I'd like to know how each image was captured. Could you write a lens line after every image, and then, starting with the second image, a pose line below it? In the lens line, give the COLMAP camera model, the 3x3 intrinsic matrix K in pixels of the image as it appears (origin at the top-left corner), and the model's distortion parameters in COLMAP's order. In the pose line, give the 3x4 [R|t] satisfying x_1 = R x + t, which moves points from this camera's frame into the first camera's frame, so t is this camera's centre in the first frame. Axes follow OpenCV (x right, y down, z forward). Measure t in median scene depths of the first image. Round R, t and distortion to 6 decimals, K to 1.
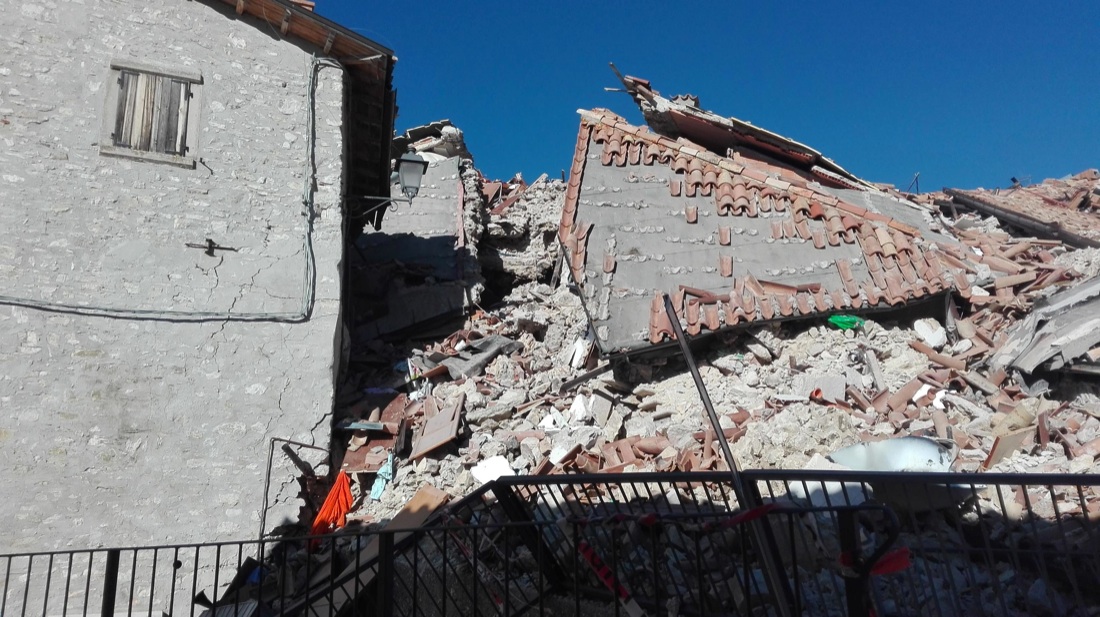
lens RADIAL K [[910.0, 0, 547.8], [0, 910.0, 303.7], [0, 0, 1]] dist [0.110715, -0.234414]
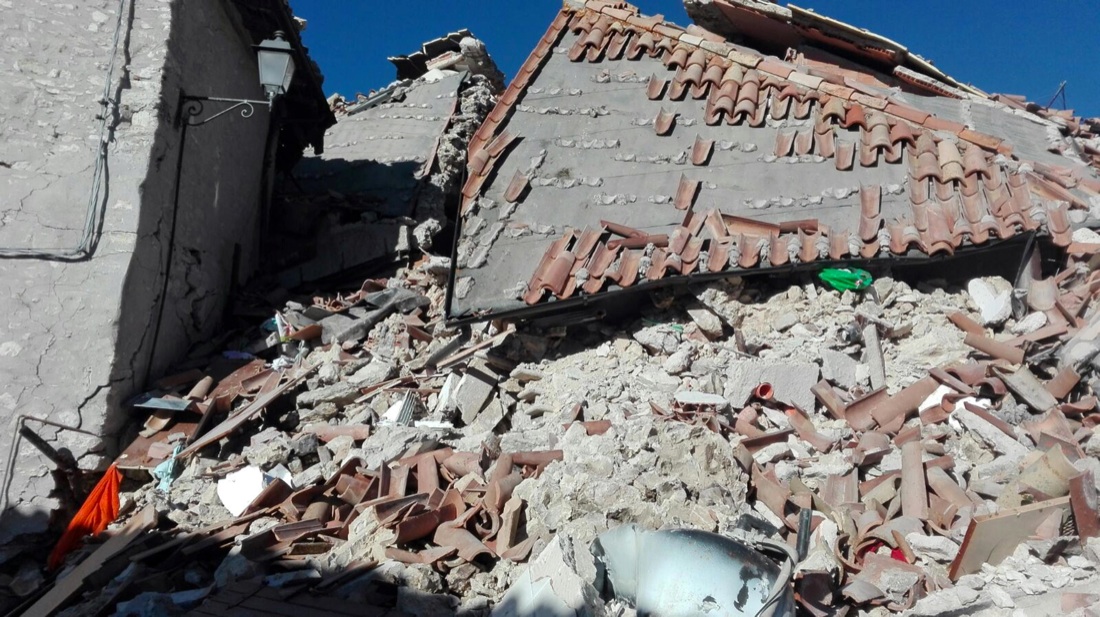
lens RADIAL K [[910.0, 0, 547.8], [0, 910.0, 303.7], [0, 0, 1]] dist [0.110715, -0.234414]
pose [[0.981732, 0.029170, -0.188019, 0.234296], [-0.019492, 0.998398, 0.053121, 0.006807], [0.189267, -0.048486, 0.980728, 0.321396]]
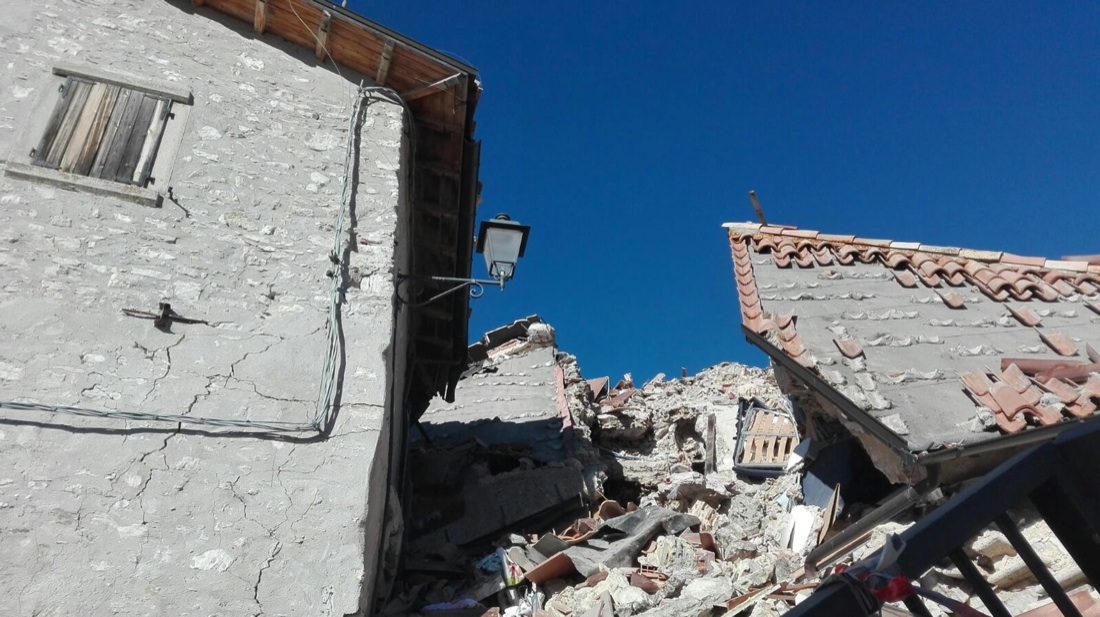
lens RADIAL K [[903.1, 0, 545.2], [0, 903.1, 303.1], [0, 0, 1]] dist [0.097863, -0.192351]
pose [[0.996259, -0.056771, -0.065155, -0.087665], [0.030012, 0.934312, -0.355189, 0.132918], [0.081040, 0.351905, 0.932521, 0.457904]]
